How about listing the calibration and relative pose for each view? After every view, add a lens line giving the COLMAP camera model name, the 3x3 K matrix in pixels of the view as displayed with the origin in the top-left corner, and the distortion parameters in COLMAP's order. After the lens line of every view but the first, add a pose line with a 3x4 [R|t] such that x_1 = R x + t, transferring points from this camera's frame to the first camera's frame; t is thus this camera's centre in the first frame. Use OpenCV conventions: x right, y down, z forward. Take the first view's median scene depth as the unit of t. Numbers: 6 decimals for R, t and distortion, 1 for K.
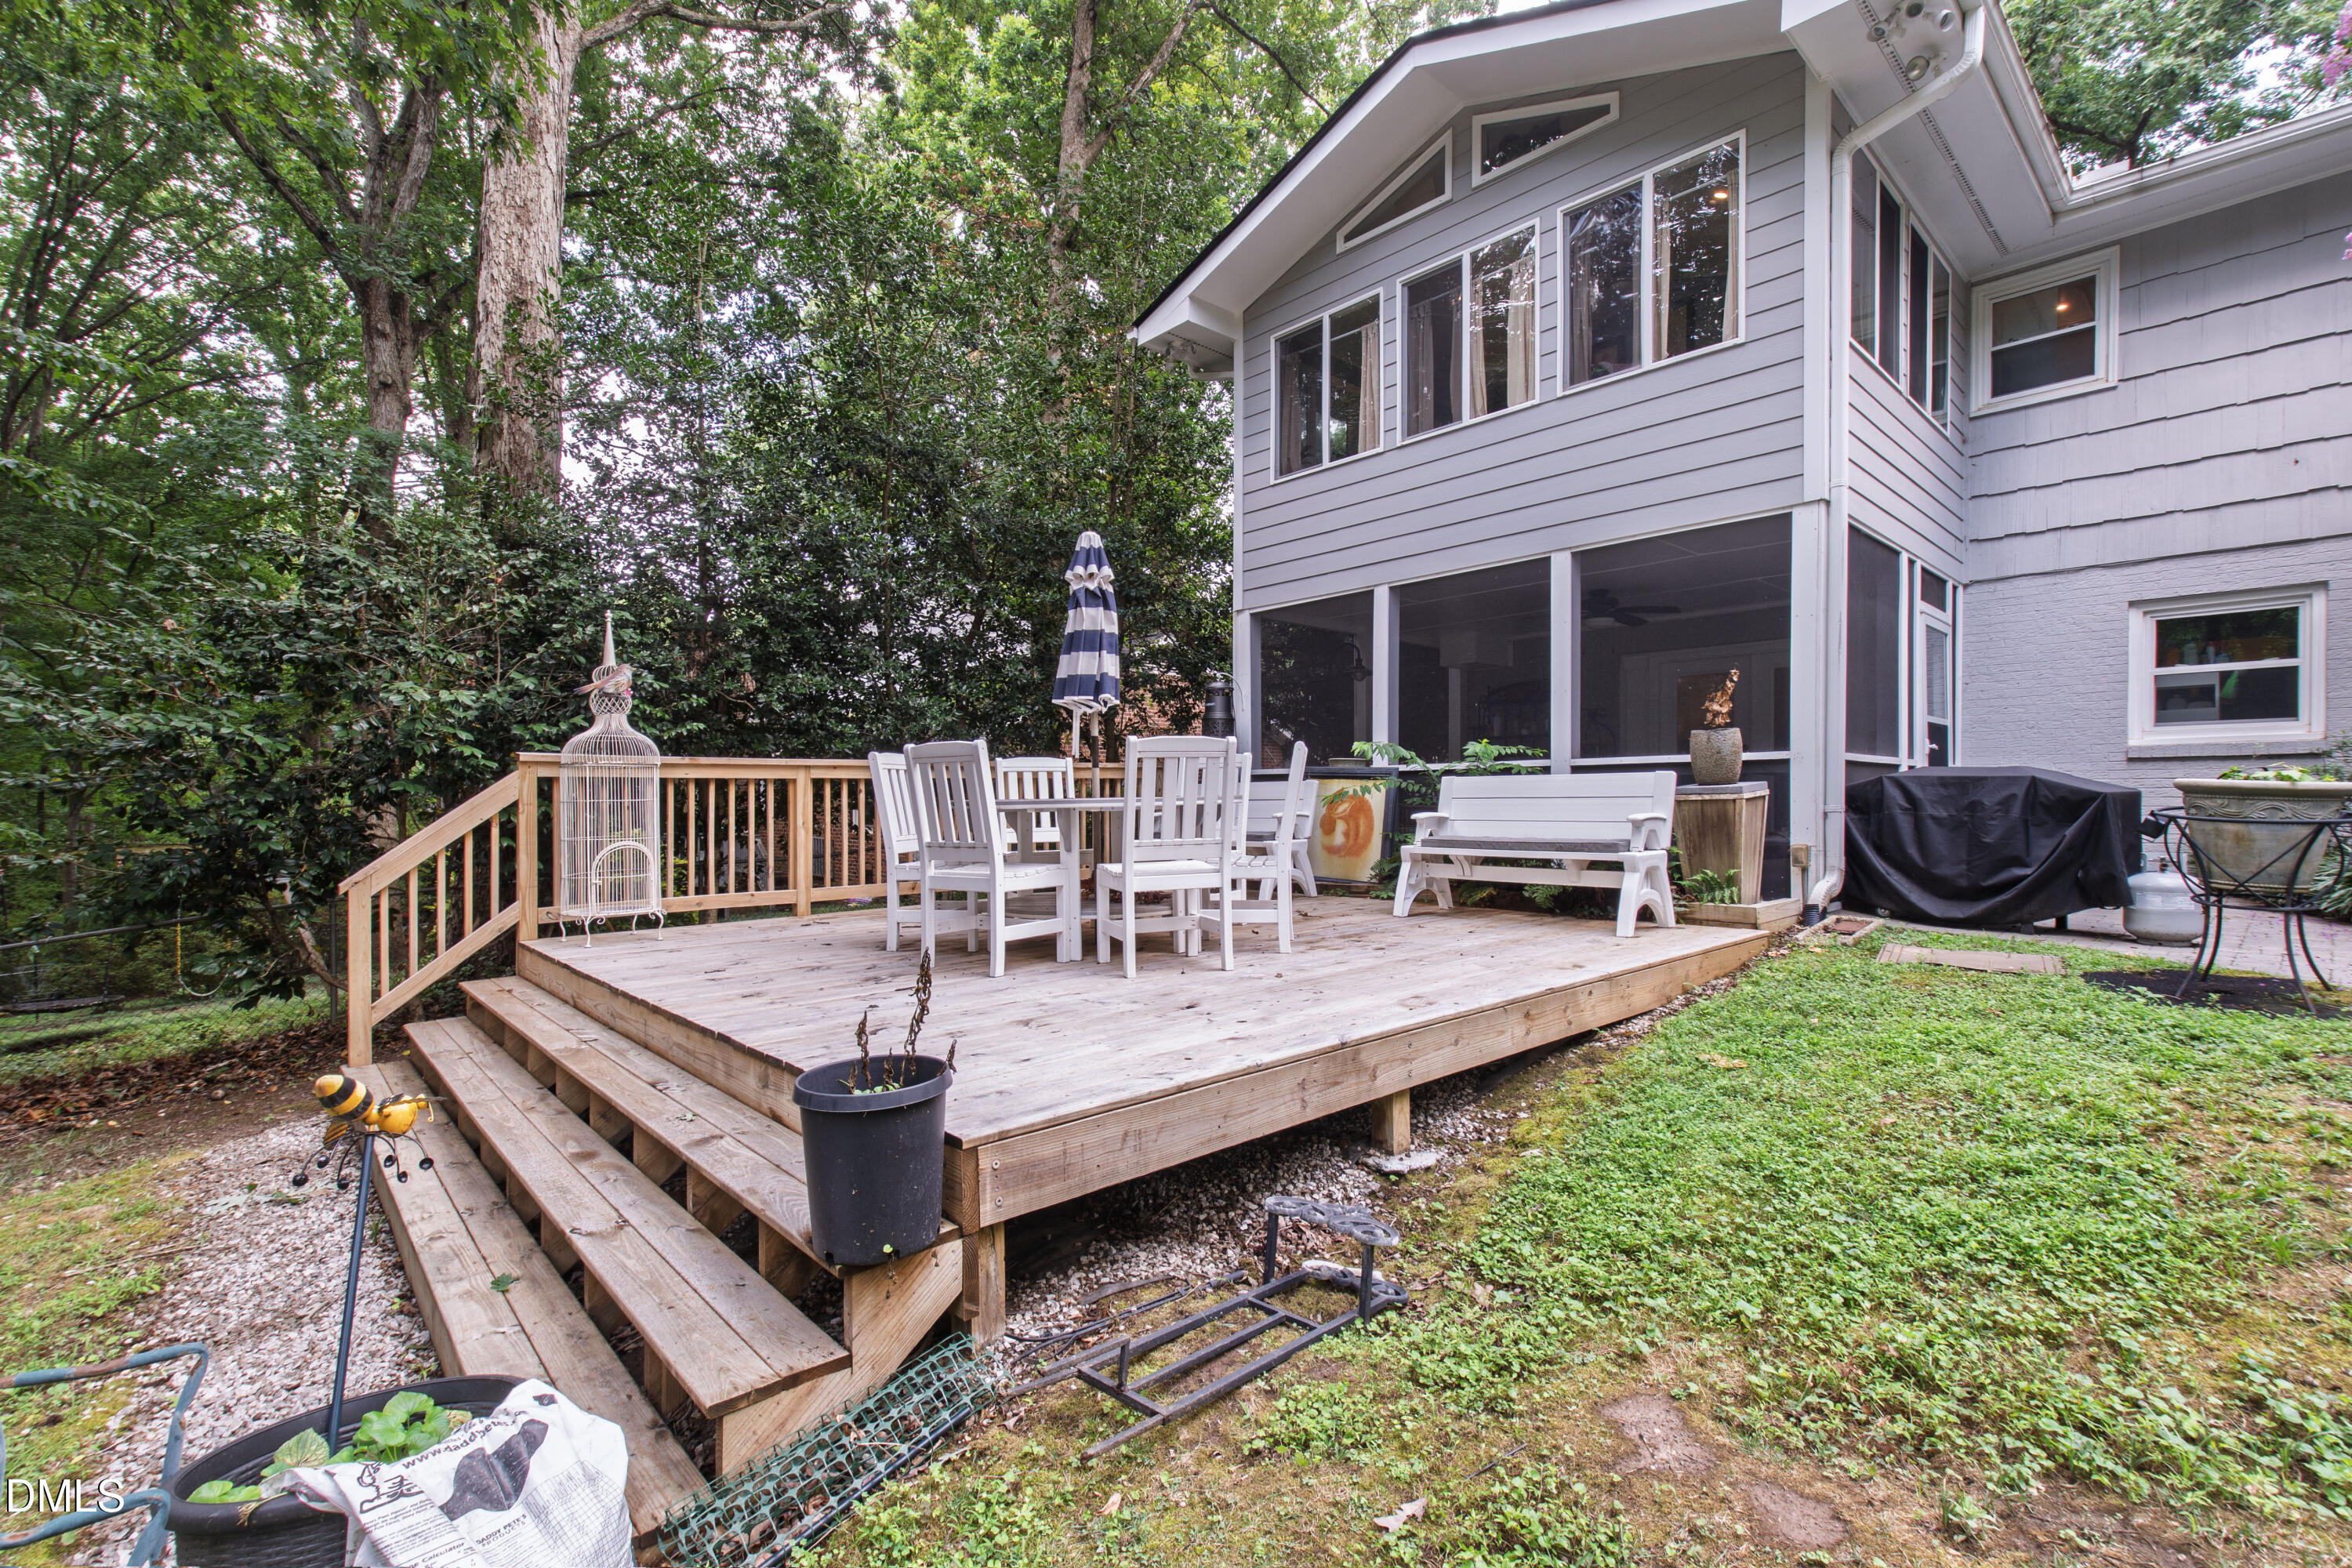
lens RADIAL K [[947.0, 0, 1176.0], [0, 947.0, 784.0], [0, 0, 1]] dist [-0.016548, -0.000092]
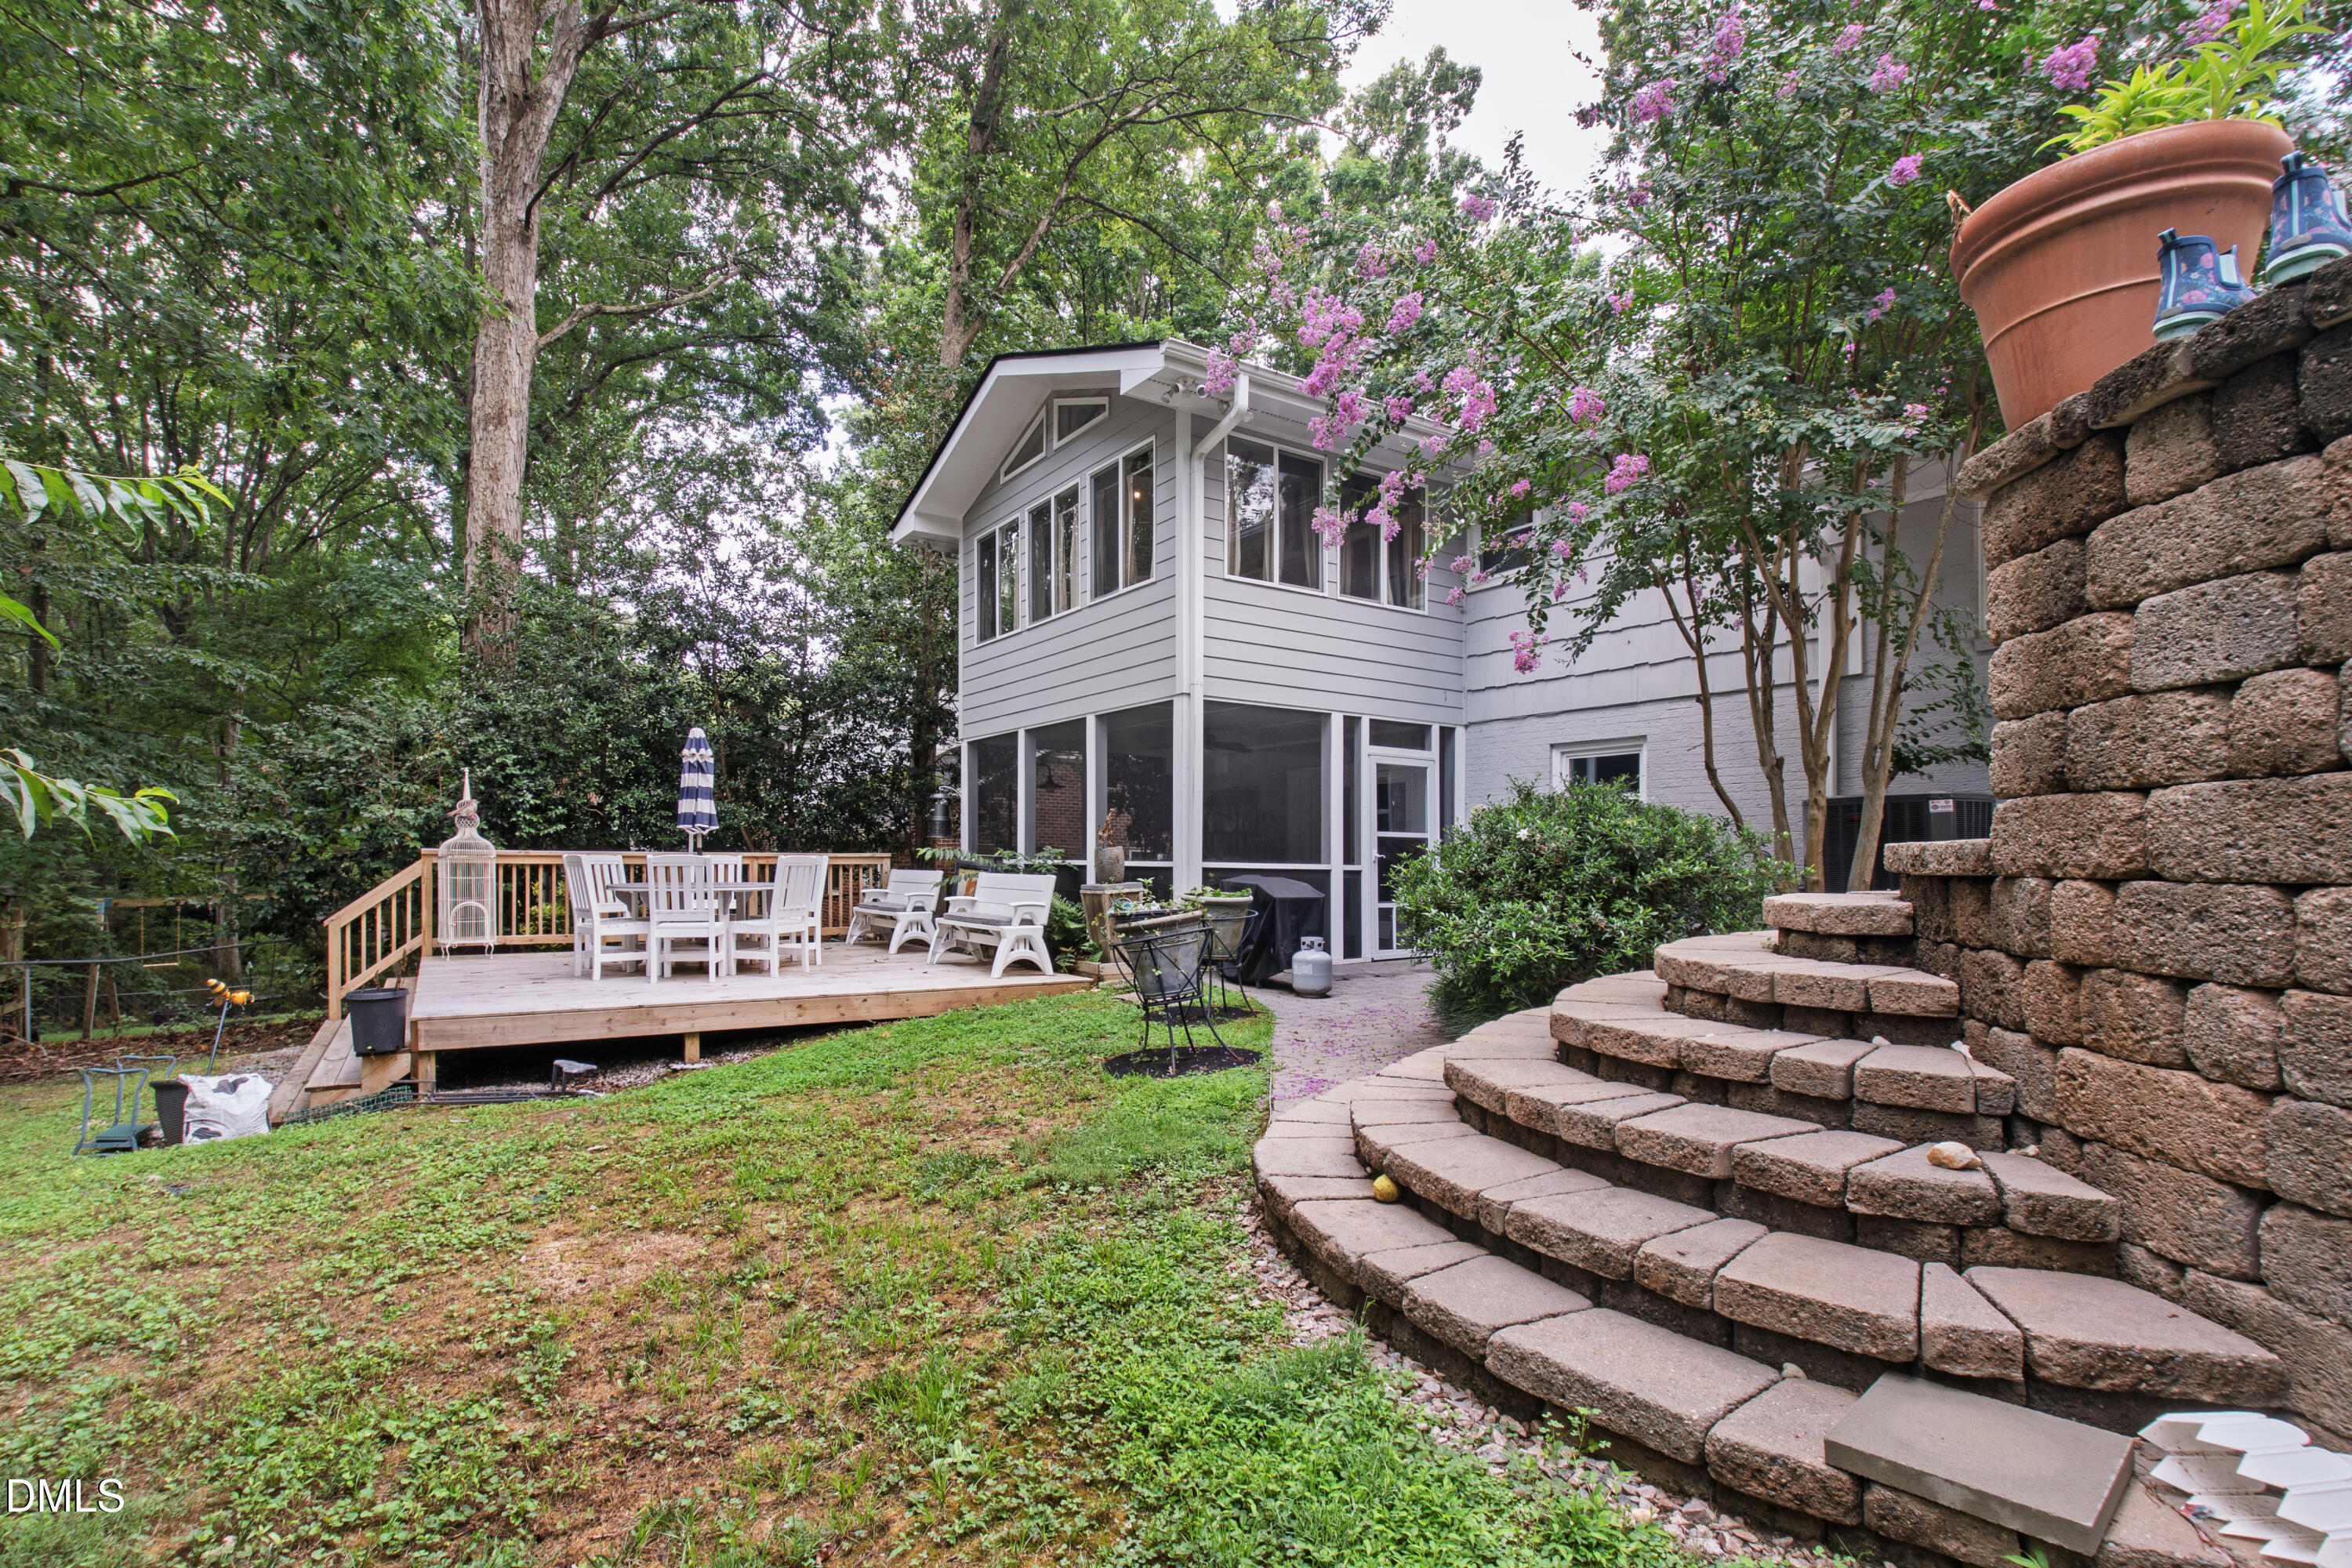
lens RADIAL K [[1061.1, 0, 1184.7], [0, 1061.1, 831.7], [0, 0, 1]] dist [-0.021978, -0.000289]
pose [[0.983511, 0.015993, -0.180142, 1.020151], [-0.017105, 0.999843, -0.004621, -0.079259], [0.180040, 0.007626, 0.983630, -0.650374]]
